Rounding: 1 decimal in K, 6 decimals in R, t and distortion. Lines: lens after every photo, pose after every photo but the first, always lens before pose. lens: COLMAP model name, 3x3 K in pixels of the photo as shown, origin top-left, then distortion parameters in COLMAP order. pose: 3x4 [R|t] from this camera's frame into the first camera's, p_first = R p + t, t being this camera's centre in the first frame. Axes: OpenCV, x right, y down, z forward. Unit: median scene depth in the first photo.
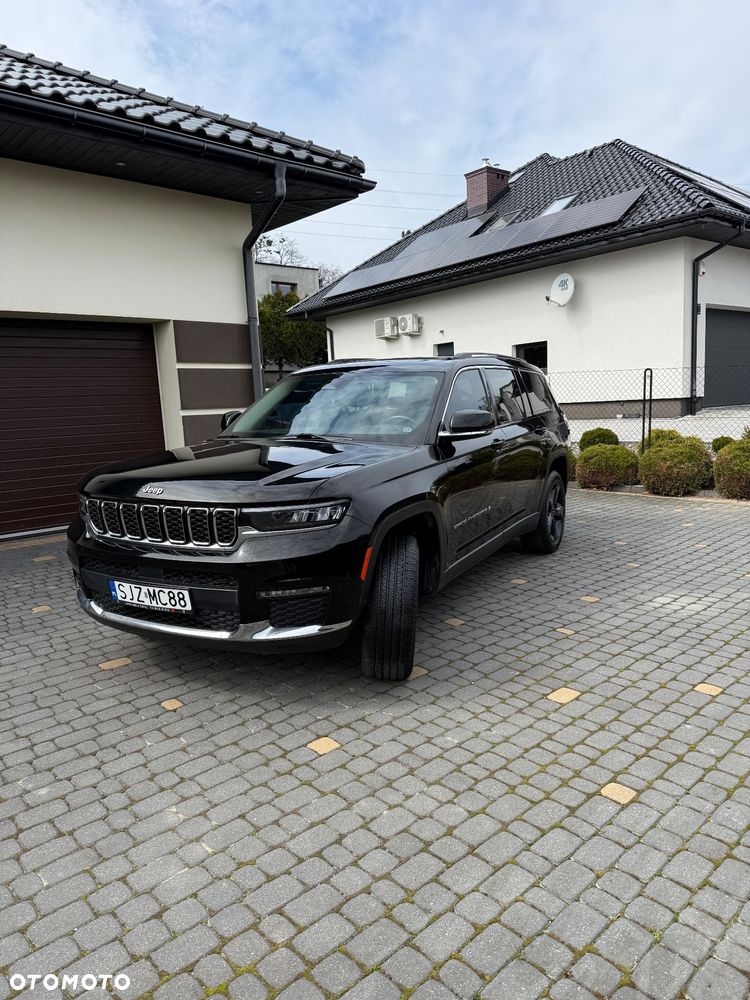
lens RADIAL K [[702.6, 0, 370.0], [0, 702.6, 503.6], [0, 0, 1]] dist [0.075643, -0.122872]
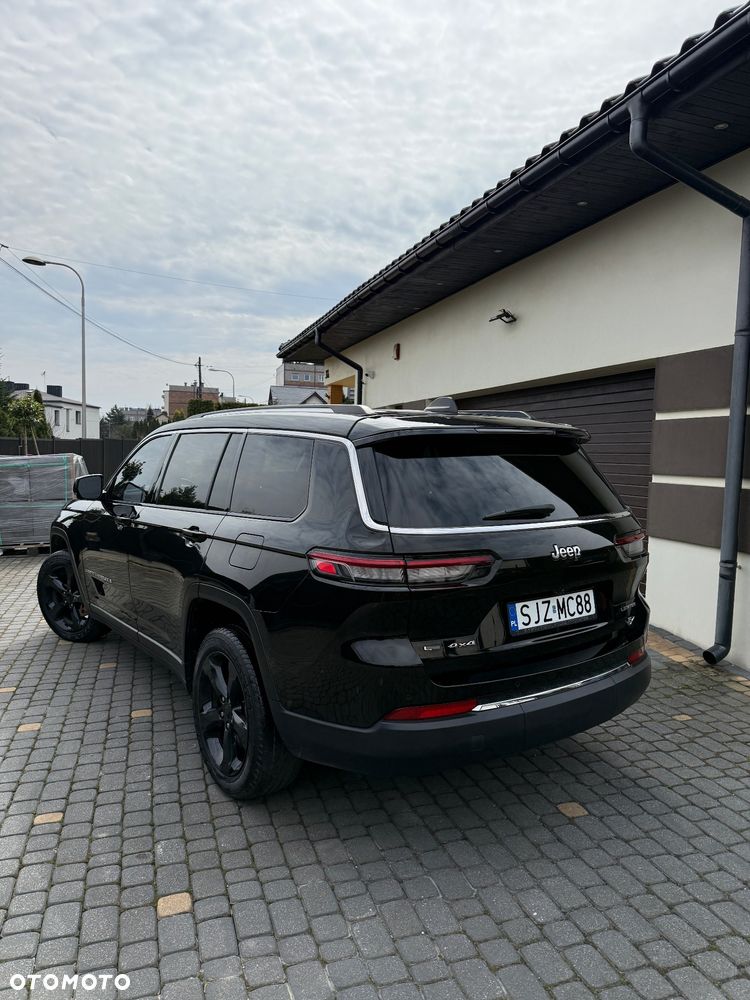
lens RADIAL K [[707.9, 0, 375.0], [0, 707.9, 500.0], [0, 0, 1]] dist [0.021880, -0.033145]
pose [[-0.433146, 0.094977, -0.896306, 0.757157], [-0.135045, 0.976369, 0.168722, -0.273136], [0.891149, 0.194123, -0.410084, 1.475924]]
